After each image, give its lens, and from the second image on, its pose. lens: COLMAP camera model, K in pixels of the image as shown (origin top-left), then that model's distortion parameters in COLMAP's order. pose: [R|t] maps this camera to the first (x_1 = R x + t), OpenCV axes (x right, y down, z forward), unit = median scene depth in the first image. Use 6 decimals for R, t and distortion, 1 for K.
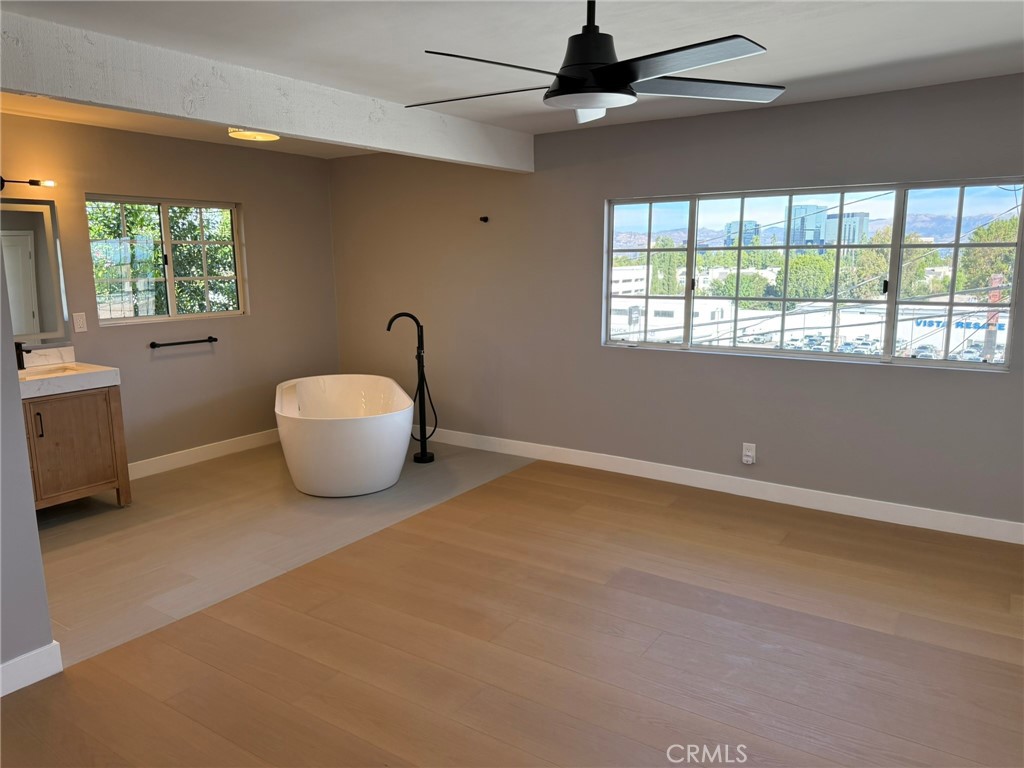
lens RADIAL K [[724.7, 0, 512.0], [0, 724.7, 384.0], [0, 0, 1]] dist [0.111092, -0.139727]
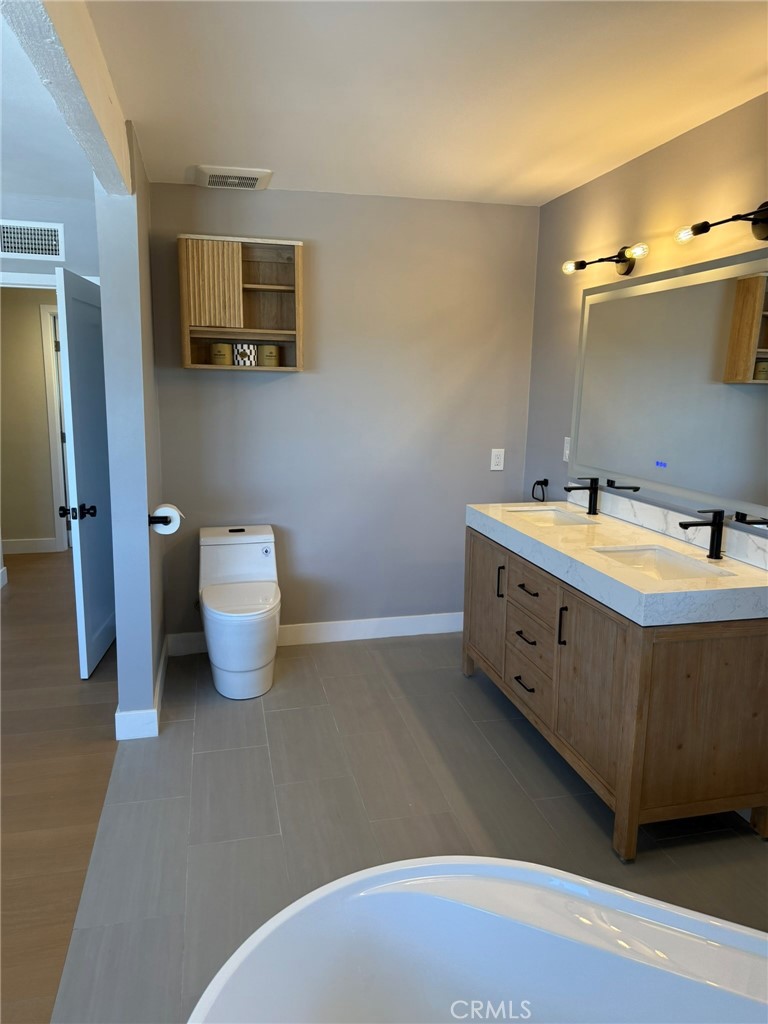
lens RADIAL K [[724.7, 0, 384.0], [0, 724.7, 512.0], [0, 0, 1]] dist [0.111092, -0.139727]
pose [[-0.674821, 0.134628, -0.725597, -0.074455], [-0.135561, 0.943875, 0.301202, -0.165261], [0.725424, 0.301620, -0.618697, 1.006237]]
